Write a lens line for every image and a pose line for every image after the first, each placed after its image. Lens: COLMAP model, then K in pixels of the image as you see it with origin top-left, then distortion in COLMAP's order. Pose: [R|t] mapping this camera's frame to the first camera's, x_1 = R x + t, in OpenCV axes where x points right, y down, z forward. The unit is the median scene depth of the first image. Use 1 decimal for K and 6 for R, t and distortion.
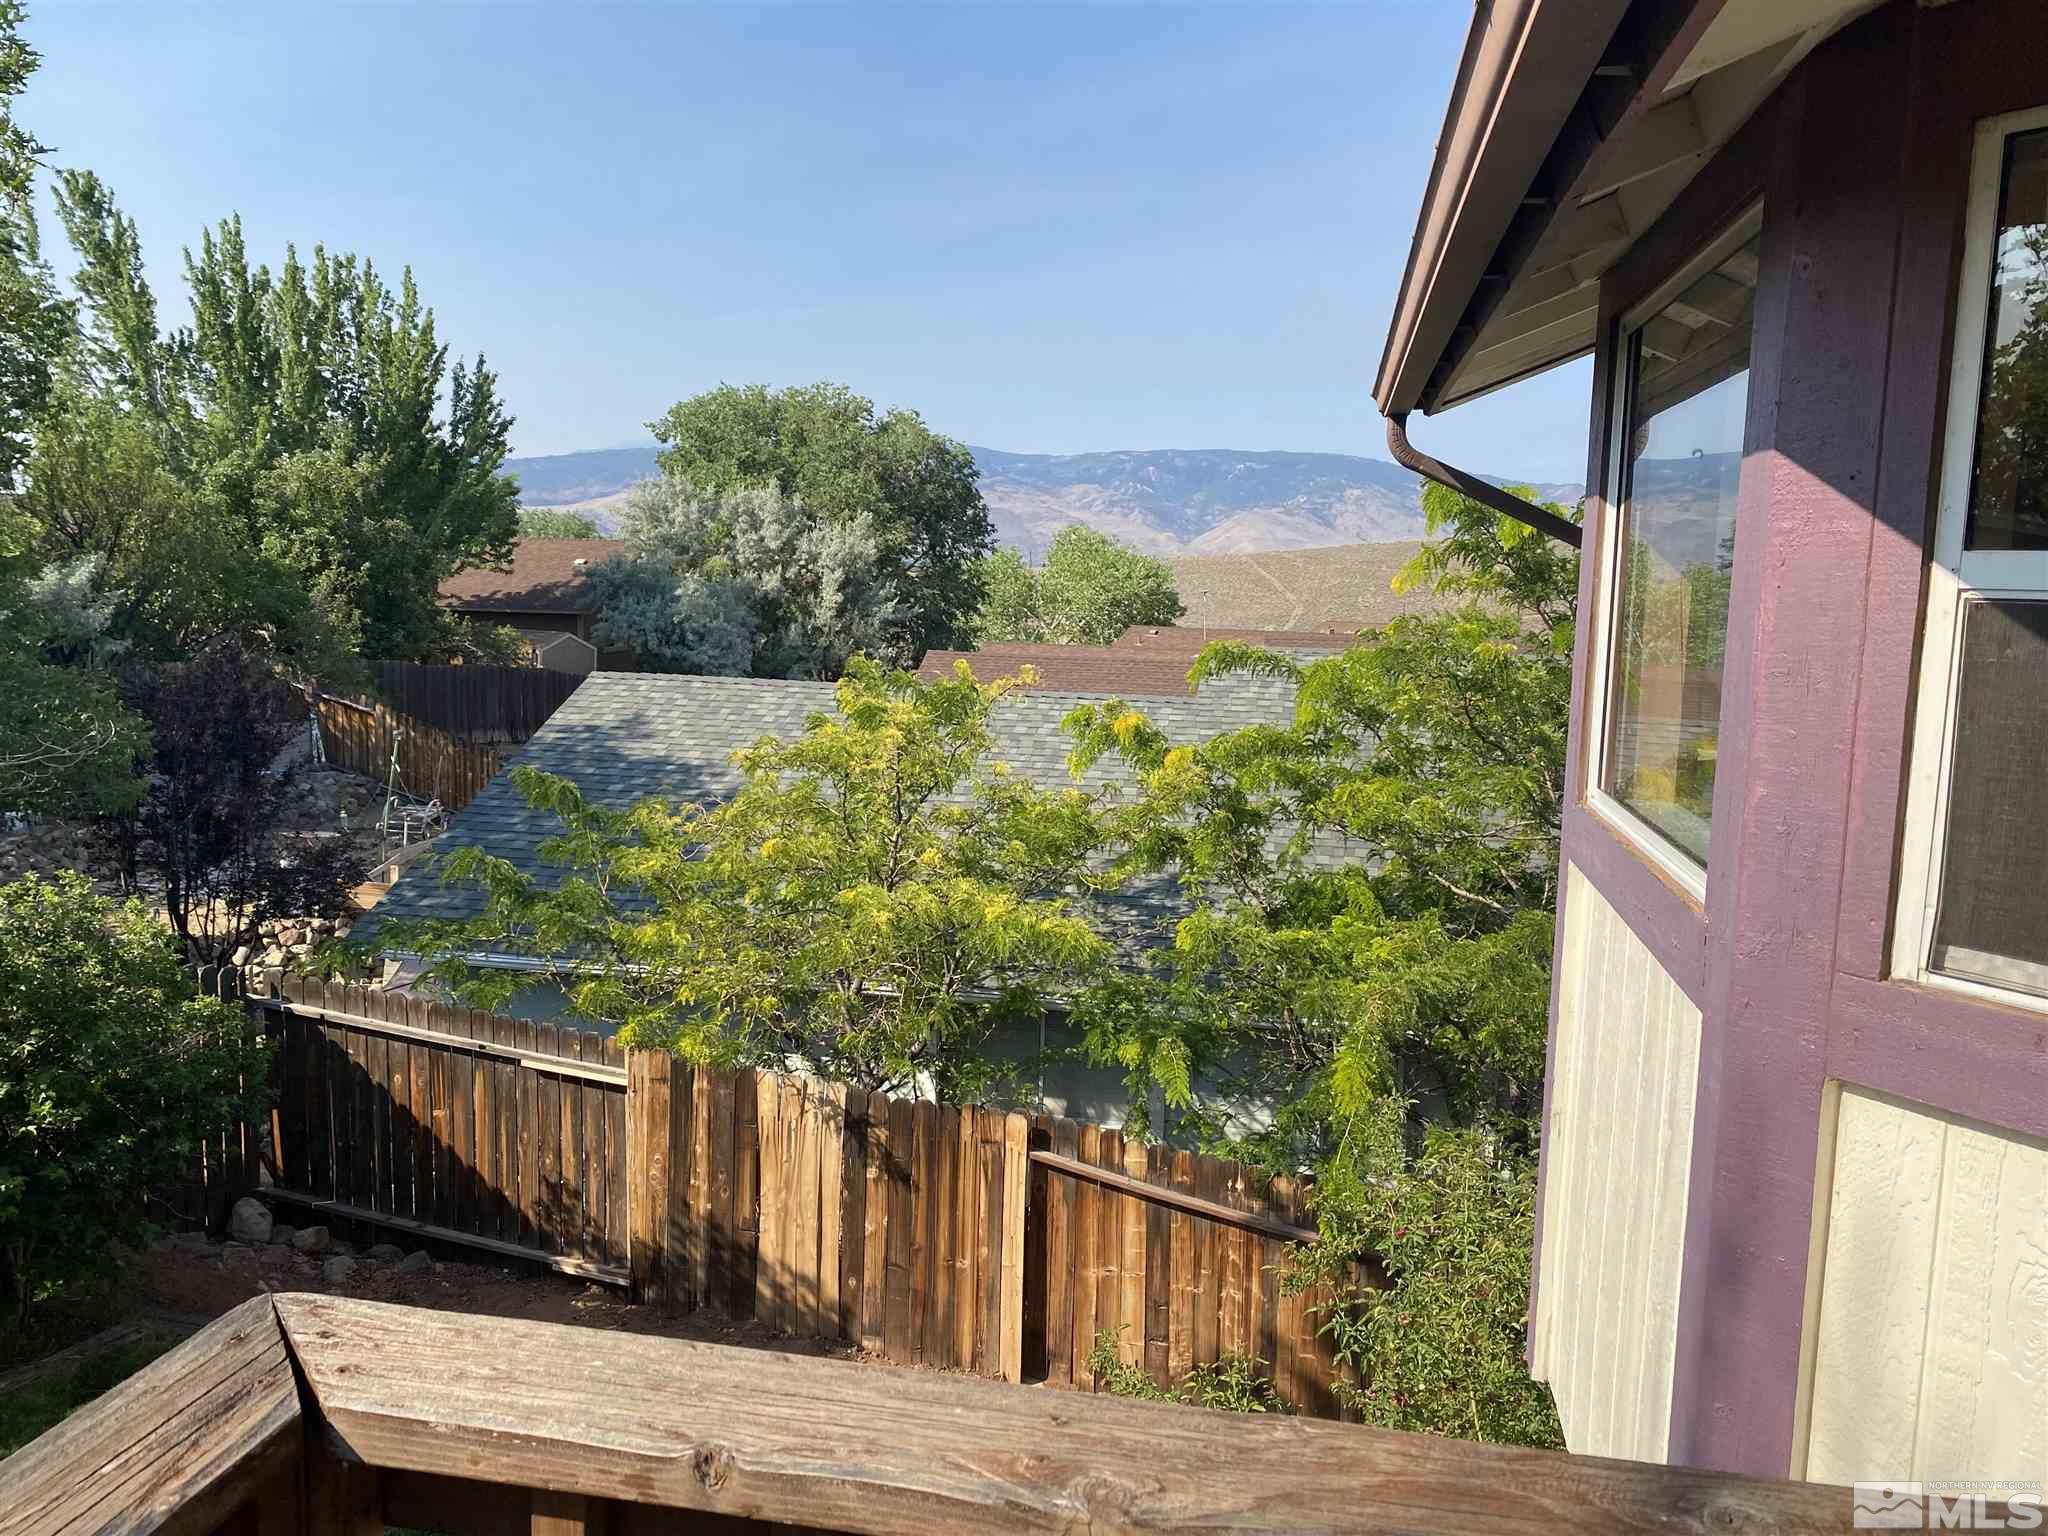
lens RADIAL K [[1540.1, 0, 1017.9], [0, 1540.1, 761.9], [0, 0, 1]] dist [0.062518, -0.061793]
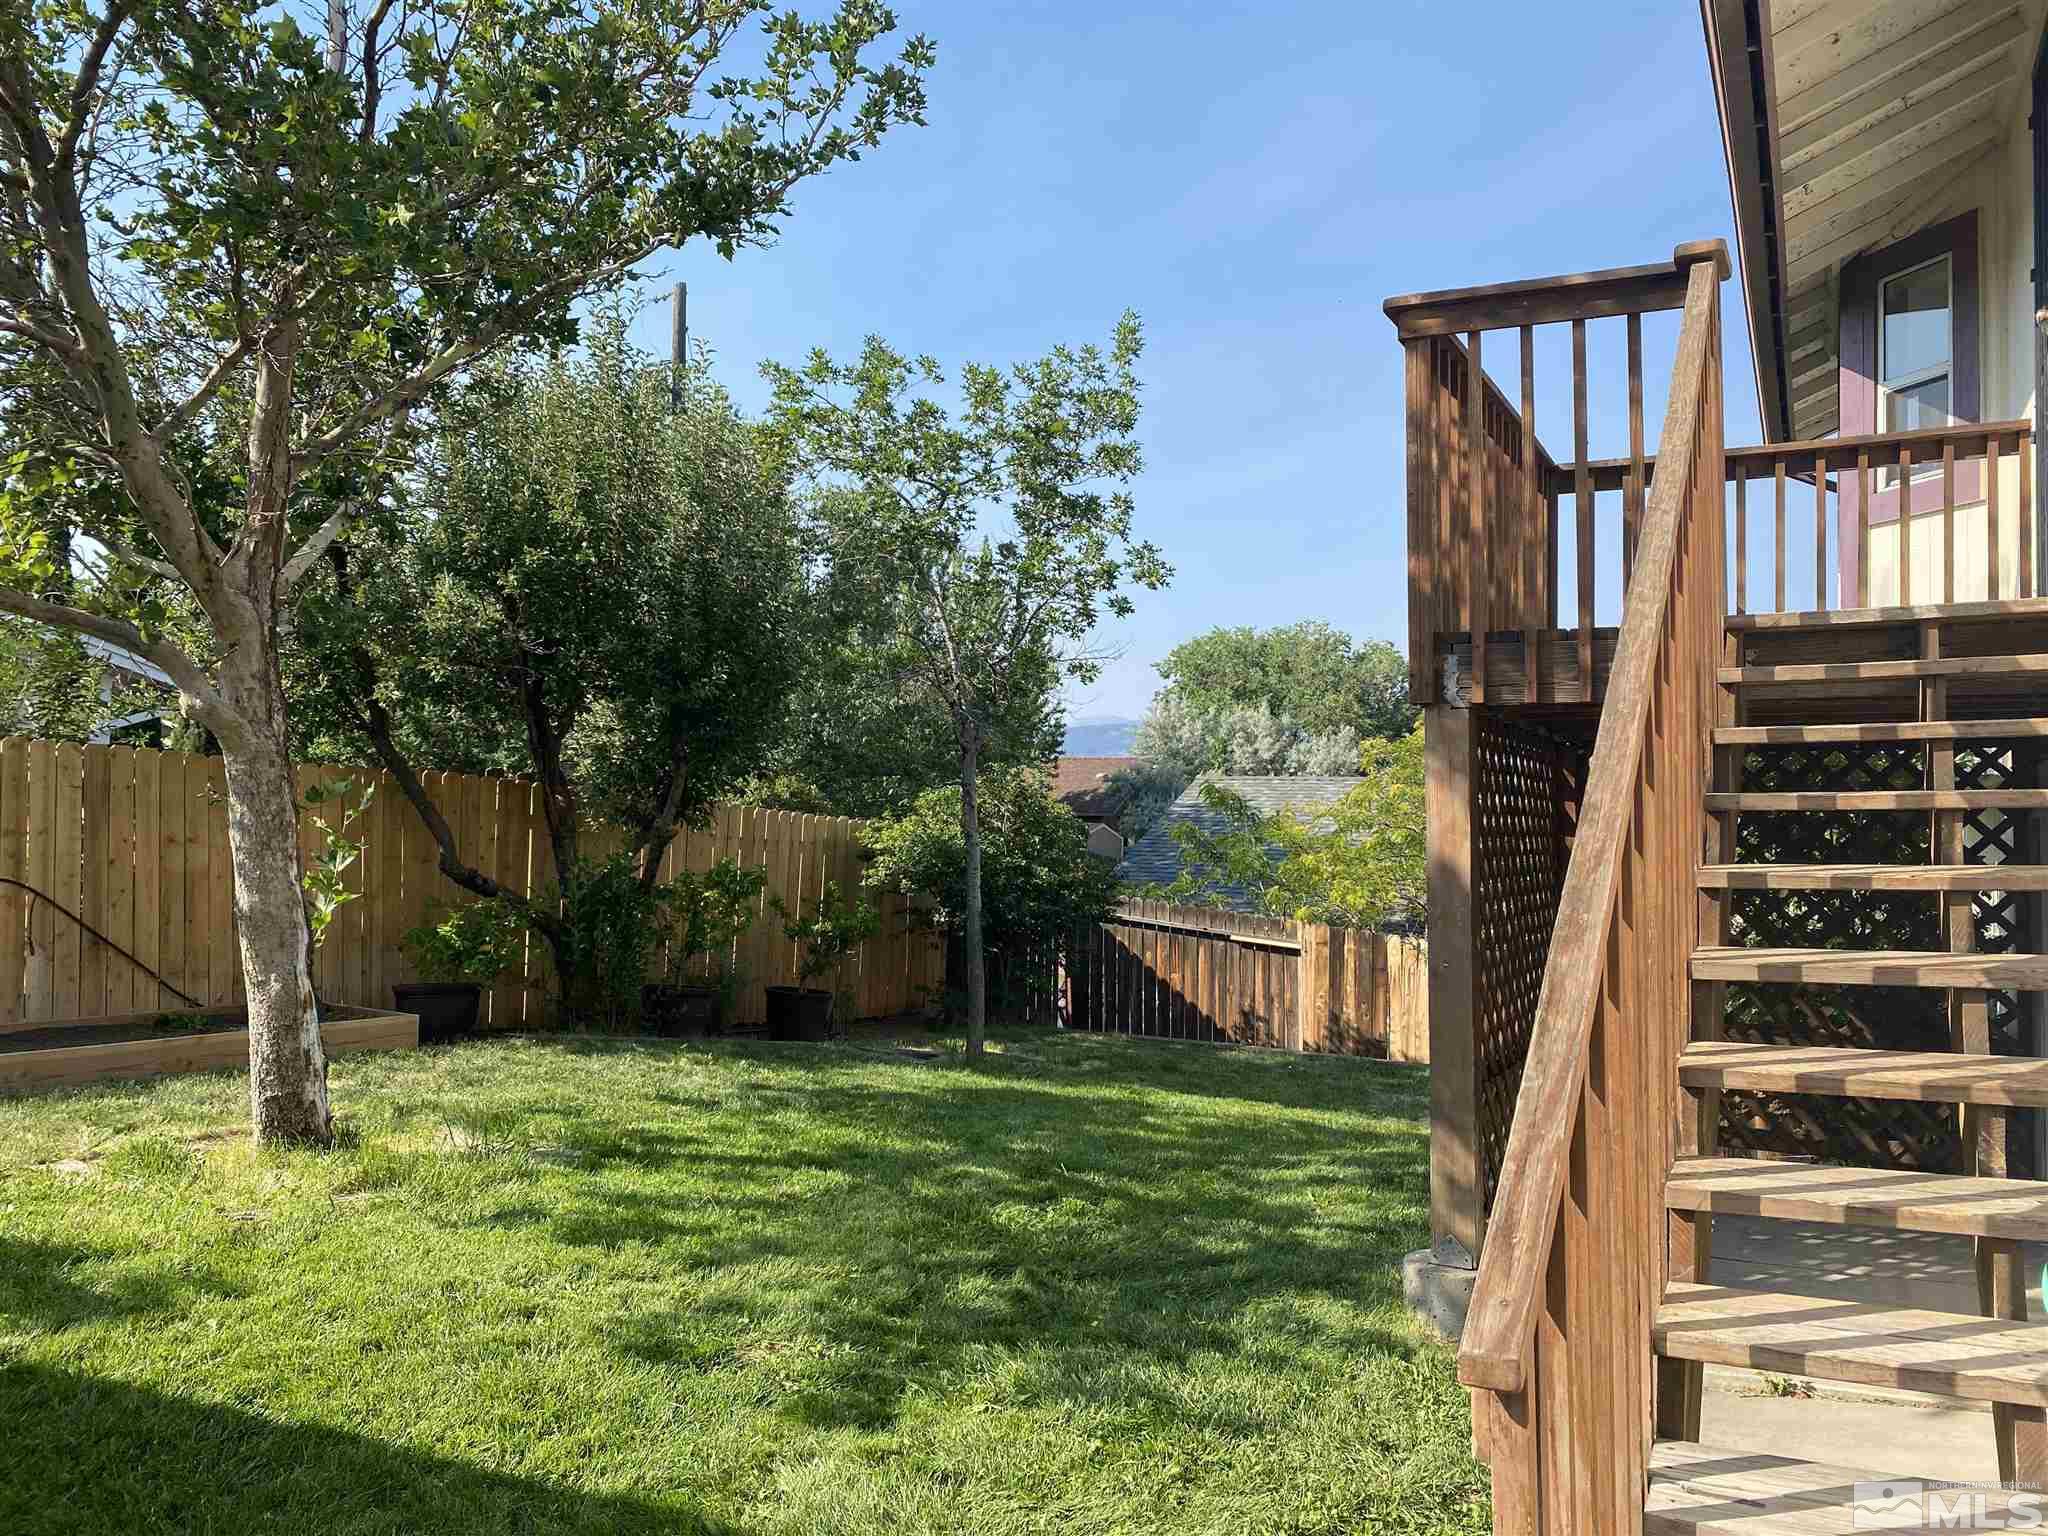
lens RADIAL K [[1540.1, 0, 1017.9], [0, 1540.1, 761.9], [0, 0, 1]] dist [0.062518, -0.061793]
pose [[0.960730, -0.024444, -0.276408, -0.021108], [-0.024522, 0.984736, -0.172319, 0.070903], [0.276401, 0.172330, 0.945466, -0.141737]]
